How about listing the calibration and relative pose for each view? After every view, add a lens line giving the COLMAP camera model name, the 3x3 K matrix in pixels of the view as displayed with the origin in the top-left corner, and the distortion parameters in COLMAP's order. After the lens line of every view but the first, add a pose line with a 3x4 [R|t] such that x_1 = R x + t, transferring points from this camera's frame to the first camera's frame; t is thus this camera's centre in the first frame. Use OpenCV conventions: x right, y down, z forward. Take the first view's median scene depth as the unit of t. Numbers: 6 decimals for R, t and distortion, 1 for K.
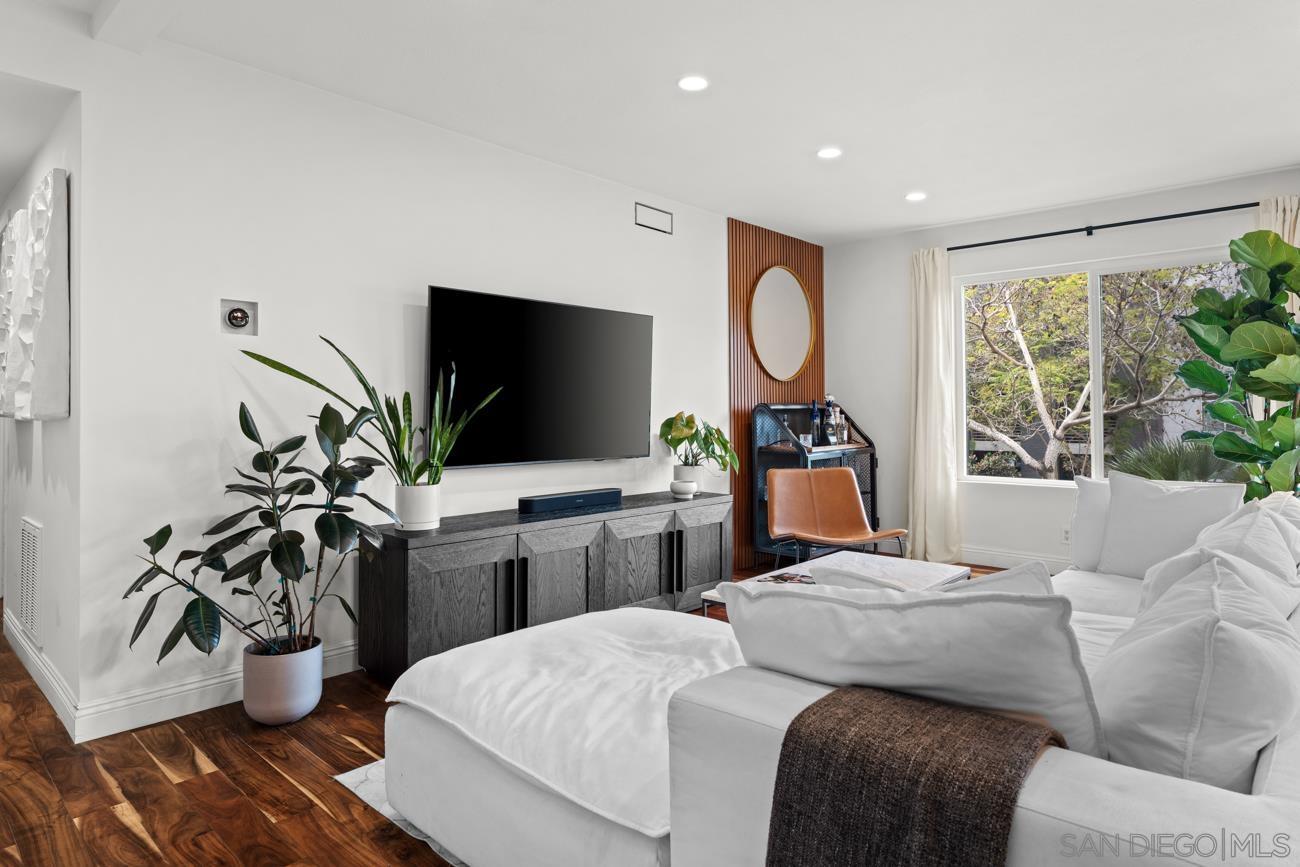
lens RADIAL K [[736.0, 0, 649.7], [0, 736.0, 404.5], [0, 0, 1]] dist [-0.015306, -0.000243]
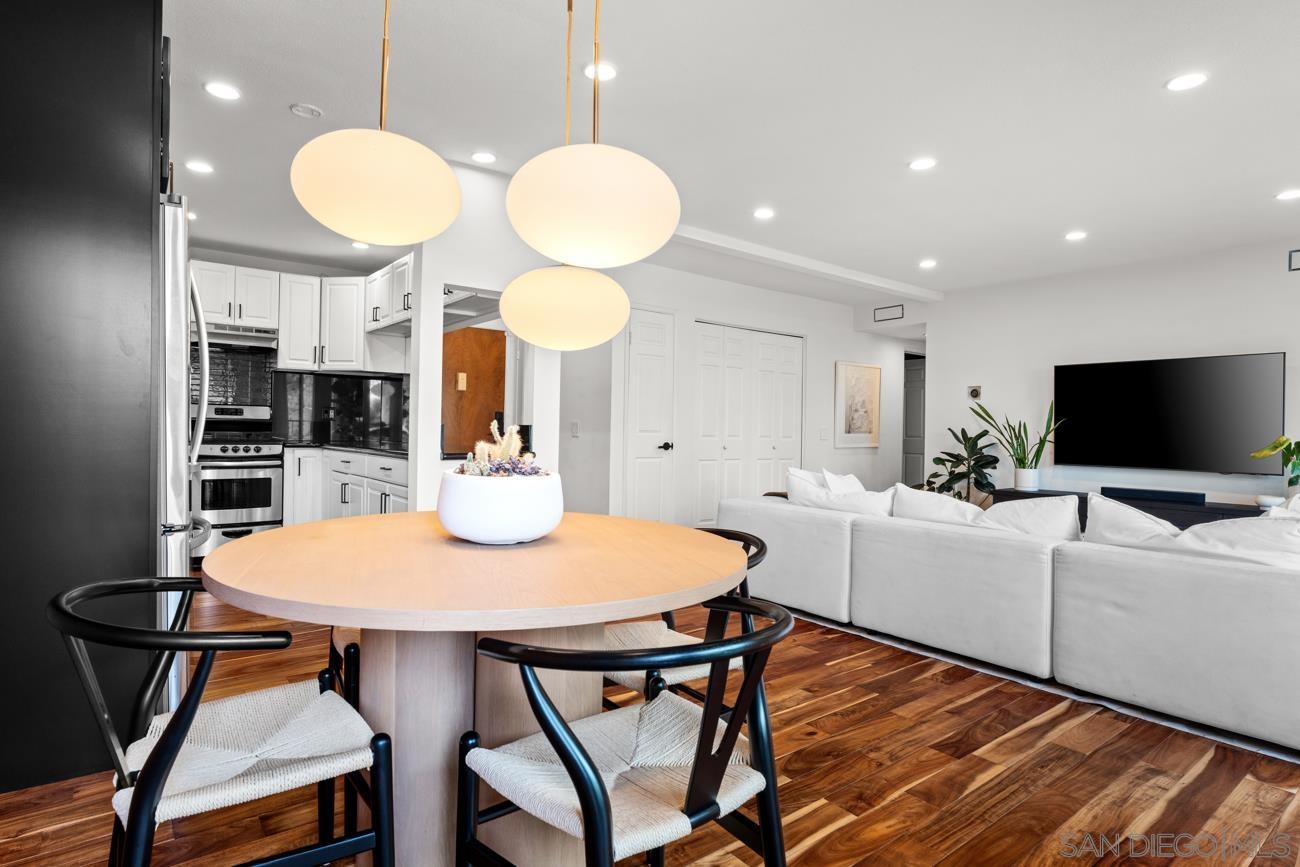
lens RADIAL K [[688.9, 0, 650.0], [0, 688.9, 433.5], [0, 0, 1]] dist [-0.002465, -0.000375]
pose [[-0.161685, 0.003183, -0.986837, 1.215867], [-0.008411, 0.999954, 0.004603, 0.008498], [0.986807, 0.009044, -0.161651, 0.205821]]
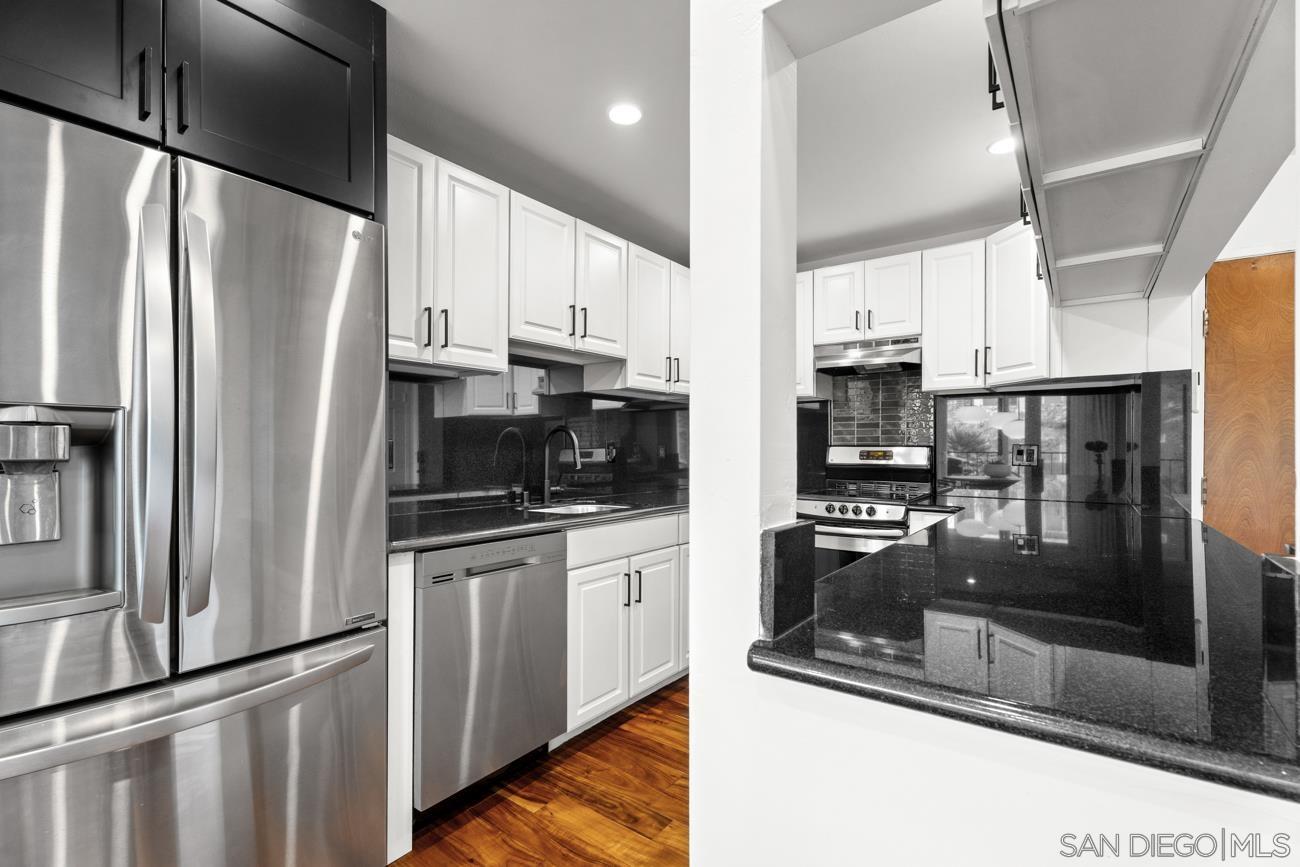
lens RADIAL K [[575.5, 0, 654.0], [0, 575.5, 447.0], [0, 0, 1]] dist [-0.000238, -0.000047]
pose [[-0.993947, -0.002307, -0.109832, 0.491060], [-0.001086, 0.999937, -0.011171, -0.021460], [0.109851, -0.010984, -0.993887, 0.003198]]
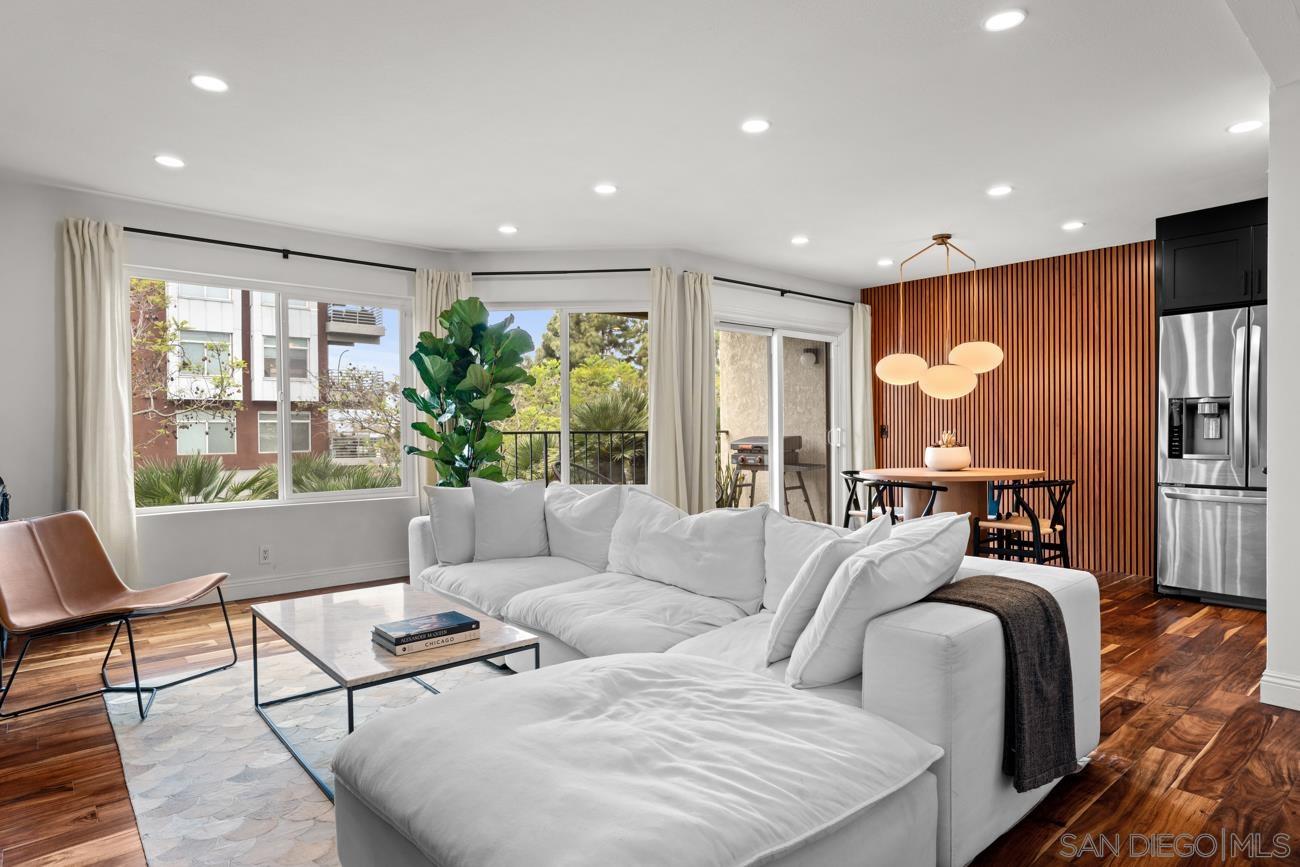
lens RADIAL K [[729.3, 0, 653.9], [0, 729.3, 434.8], [0, 0, 1]] dist [-0.003010, 0.000220]
pose [[0.110296, -0.008655, 0.993861, -0.391803], [-0.003856, 0.999951, 0.009136, 0.005310], [-0.993891, -0.004840, 0.110258, 0.406219]]
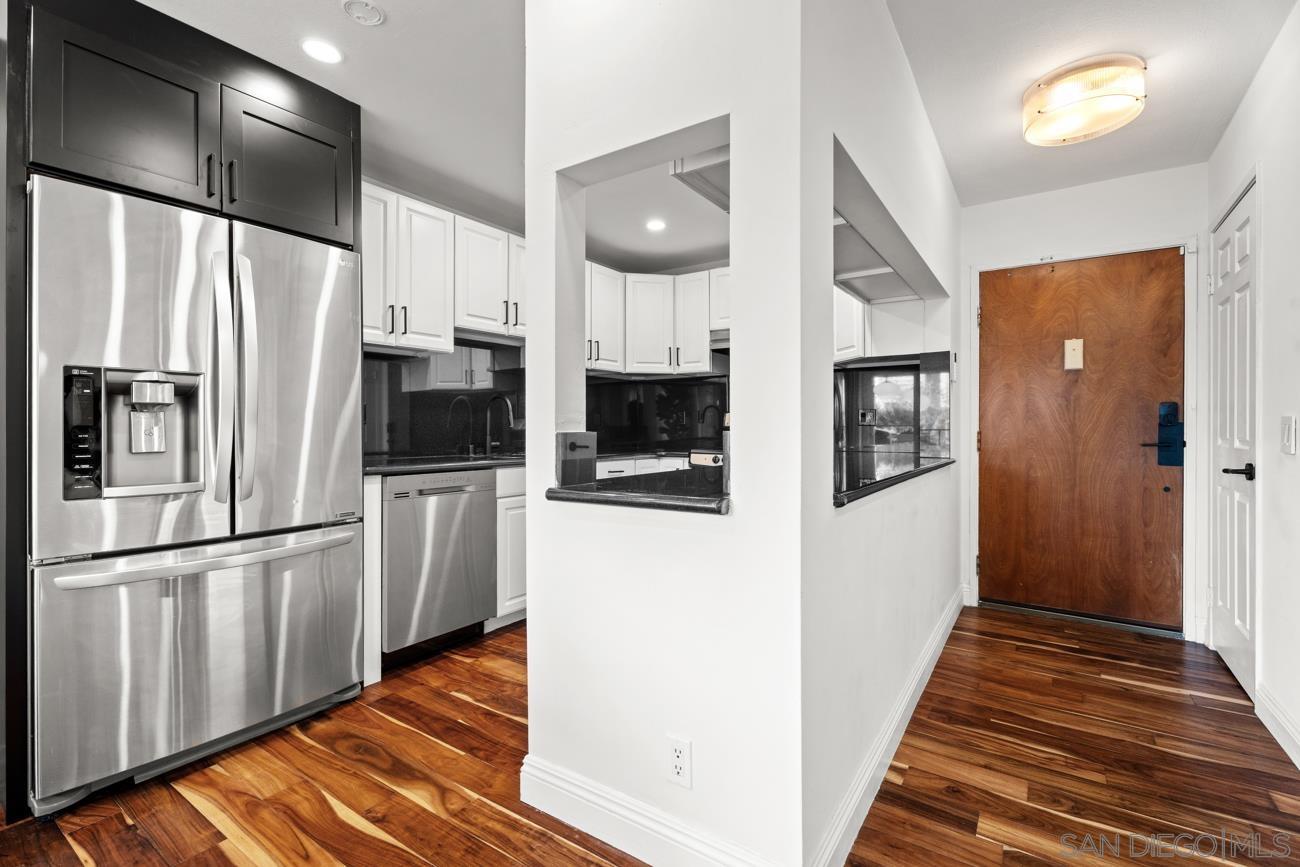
lens RADIAL K [[575.1, 0, 651.4], [0, 575.1, 427.4], [0, 0, 1]] dist [0.000263, 0.000051]
pose [[-0.989109, 0.001868, -0.147172, 0.429465], [0.003377, 0.999944, -0.010006, 0.004377], [0.147145, -0.010394, -0.989060, 0.198749]]
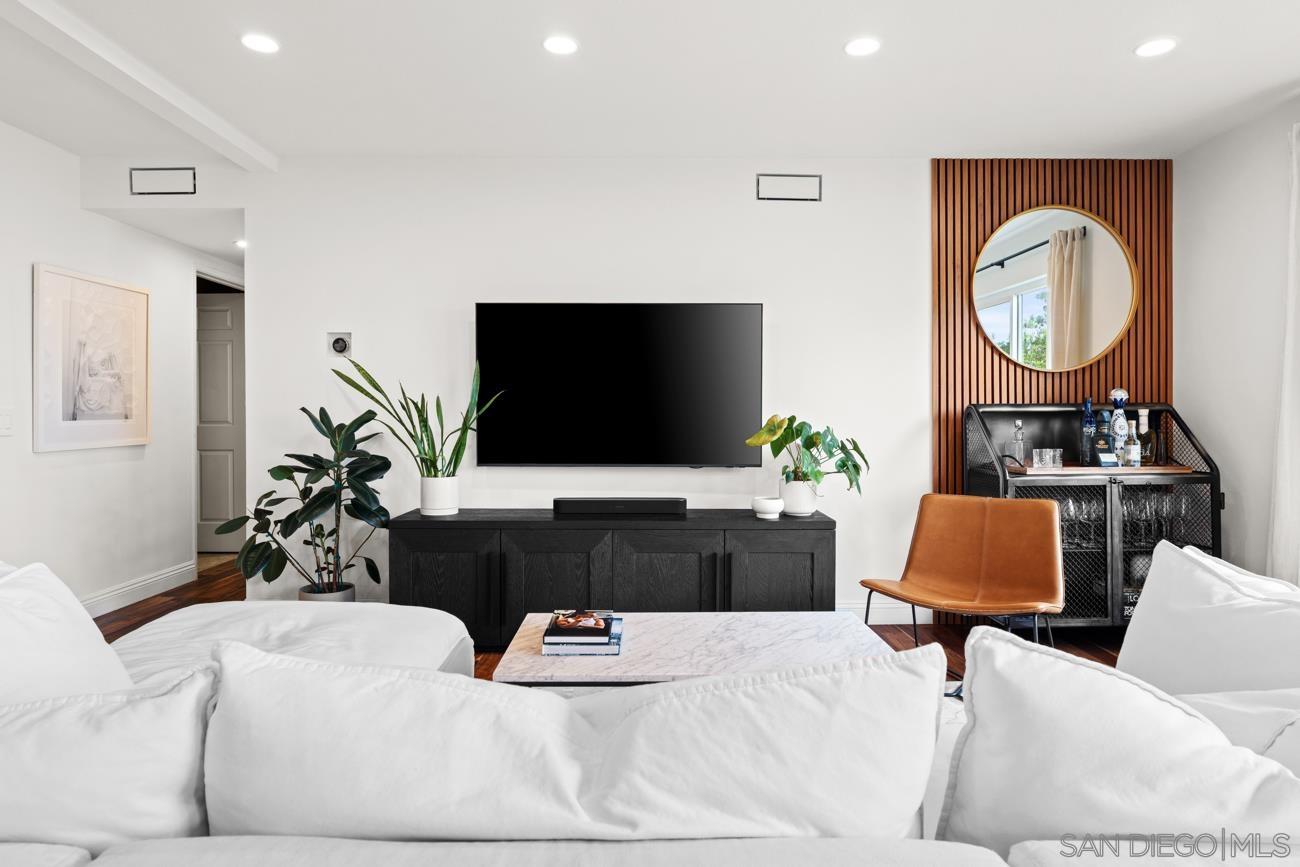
lens RADIAL K [[724.7, 0, 655.3], [0, 724.7, 416.9], [0, 0, 1]] dist [-0.001074, 0.000528]
pose [[0.690158, 0.000453, -0.723659, 0.531104], [0.005012, 0.999973, 0.005406, 0.006735], [0.723642, -0.007359, 0.690137, 0.325824]]
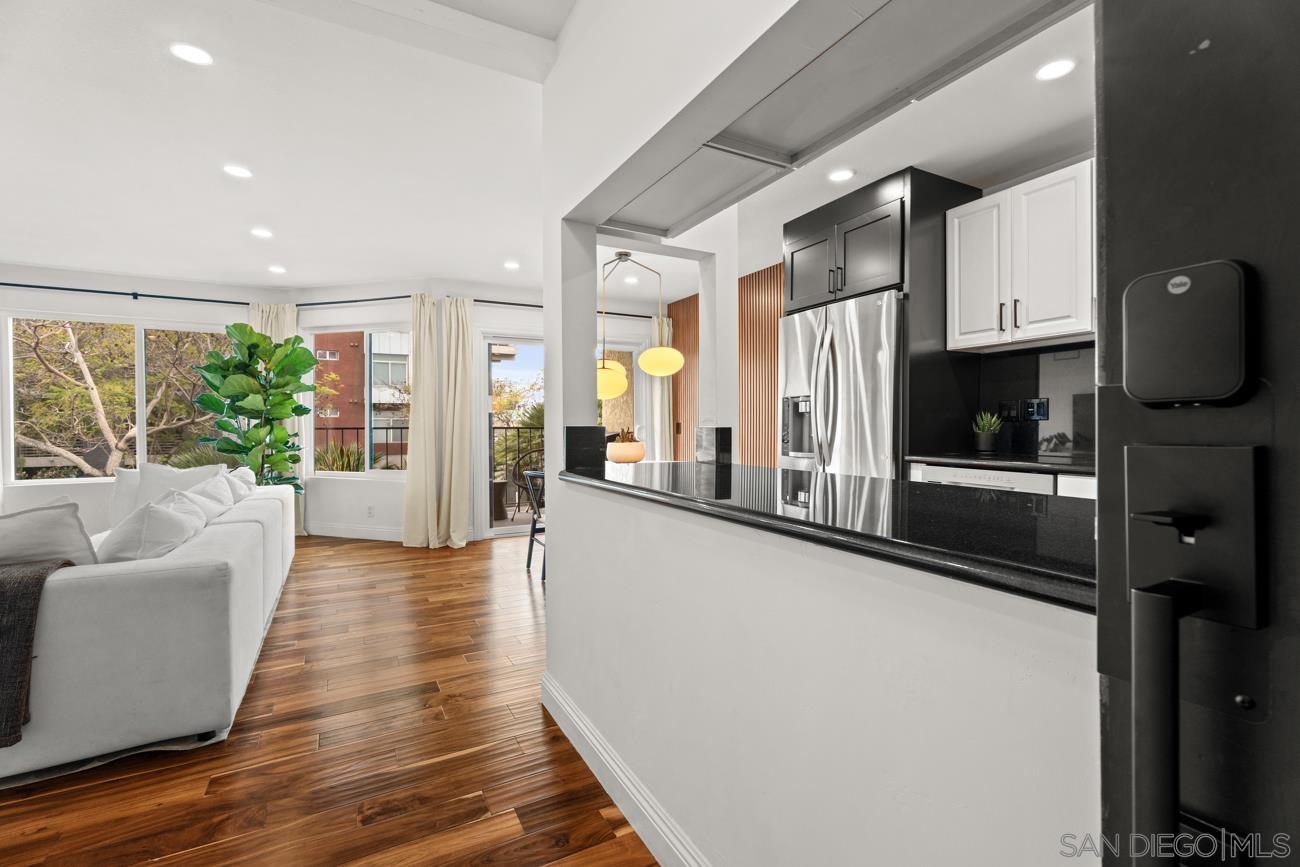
lens RADIAL K [[582.9, 0, 653.2], [0, 582.9, 429.6], [0, 0, 1]] dist [0.000173, -0.000487]
pose [[0.324917, -0.004987, 0.945729, -0.143164], [-0.007314, 0.999943, 0.007785, 0.001597], [-0.945714, -0.009446, 0.324862, -0.326715]]
